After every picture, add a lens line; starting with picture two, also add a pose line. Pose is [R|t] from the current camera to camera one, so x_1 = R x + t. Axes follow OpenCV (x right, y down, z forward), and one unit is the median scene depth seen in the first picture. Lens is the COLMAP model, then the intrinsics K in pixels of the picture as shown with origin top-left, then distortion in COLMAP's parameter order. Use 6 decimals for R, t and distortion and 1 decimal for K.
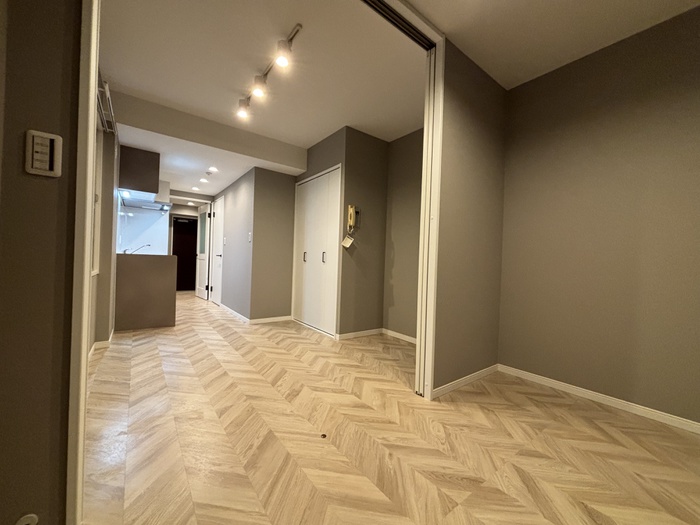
lens RADIAL K [[282.8, 0, 350.0], [0, 282.8, 262.5], [0, 0, 1]] dist [0.000585, 0.000459]
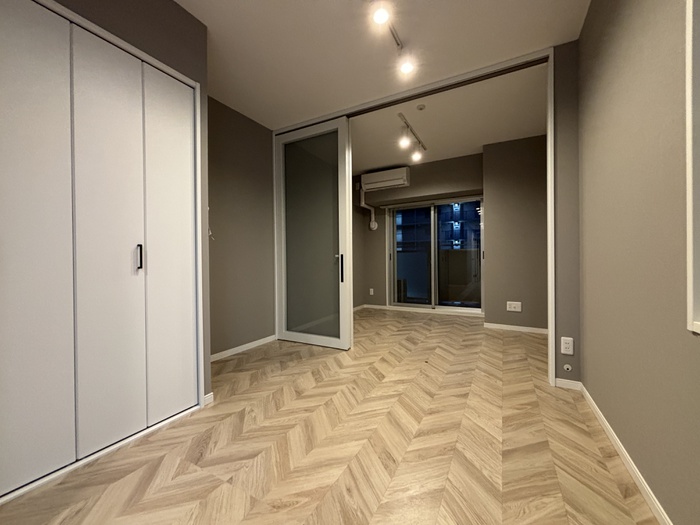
lens RADIAL K [[282.8, 0, 350.0], [0, 282.8, 262.5], [0, 0, 1]] dist [0.000585, 0.000459]
pose [[-0.410066, -0.037349, 0.911291, -1.085269], [0.000069, 0.999160, 0.040981, -0.051256], [-0.912056, 0.016868, -0.409719, 1.581640]]
